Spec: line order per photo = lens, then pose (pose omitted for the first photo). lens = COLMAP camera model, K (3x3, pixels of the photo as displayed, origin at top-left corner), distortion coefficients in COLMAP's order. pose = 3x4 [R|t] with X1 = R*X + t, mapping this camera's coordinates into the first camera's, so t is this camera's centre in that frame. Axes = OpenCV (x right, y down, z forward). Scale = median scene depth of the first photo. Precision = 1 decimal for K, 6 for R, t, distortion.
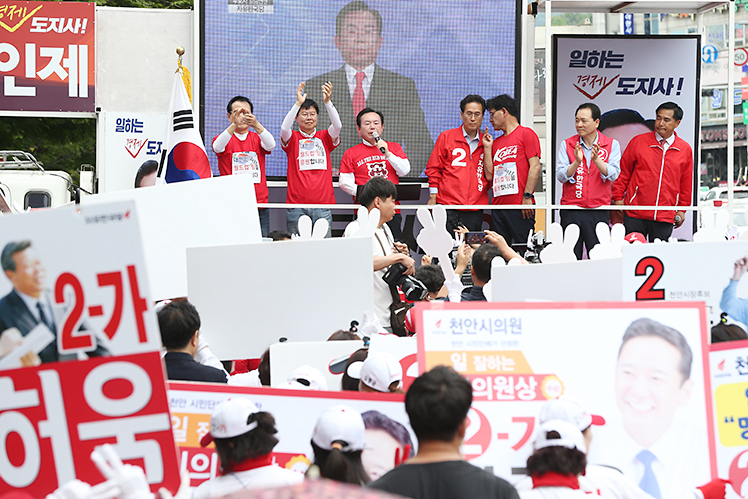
lens RADIAL K [[4326.8, 0, 374.0], [0, 4326.8, 249.6], [0, 0, 1]] dist [0.467899, 12.746713]
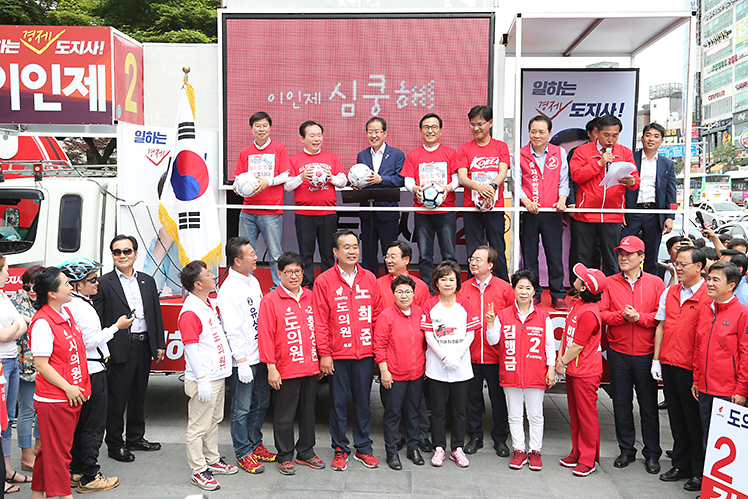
lens RADIAL K [[817.8, 0, 372.0], [0, 817.8, 250.4], [0, 0, 1]] dist [0.021949, 0.009560]
pose [[0.993071, 0.006279, -0.117345, 0.028340], [0.000464, 0.998354, 0.057352, -0.011155], [0.117512, -0.057009, 0.991434, 0.794121]]
